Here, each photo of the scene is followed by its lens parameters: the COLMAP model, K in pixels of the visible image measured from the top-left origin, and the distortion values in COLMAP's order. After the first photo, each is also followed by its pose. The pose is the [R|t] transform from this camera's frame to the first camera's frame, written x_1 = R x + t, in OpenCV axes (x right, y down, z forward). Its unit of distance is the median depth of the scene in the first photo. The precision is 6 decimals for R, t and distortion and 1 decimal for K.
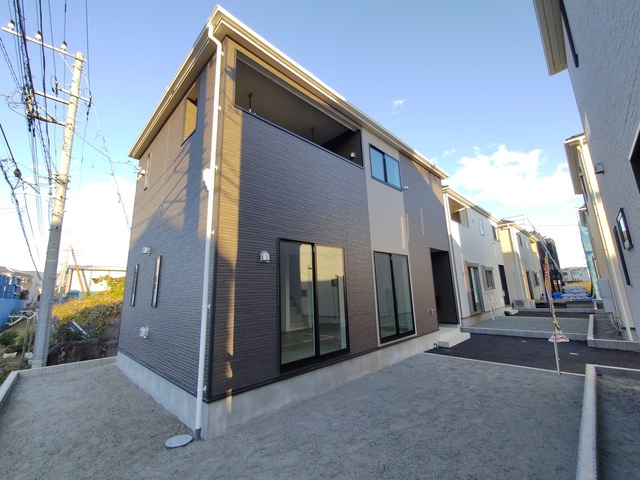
lens RADIAL K [[270.0, 0, 325.3], [0, 270.0, 241.0], [0, 0, 1]] dist [-0.000557, -0.000275]
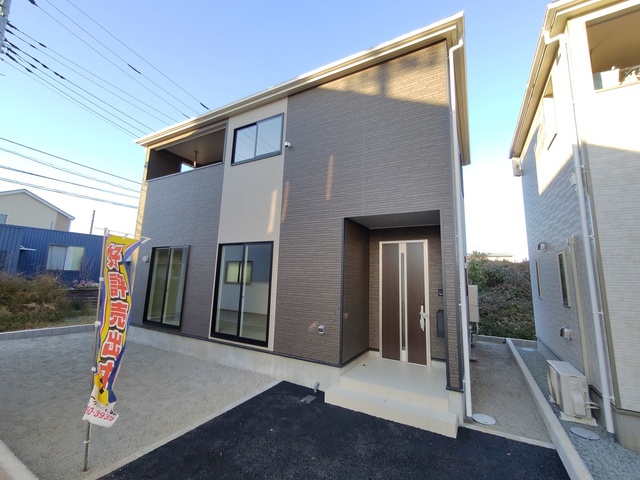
lens RADIAL K [[270.0, 0, 325.0], [0, 270.0, 238.2], [0, 0, 1]] dist [-0.000557, -0.000275]
pose [[0.279476, -0.091292, -0.955803, 1.636881], [0.140694, 0.988618, -0.053288, 0.162121], [0.949789, -0.119583, 0.289139, 1.433547]]
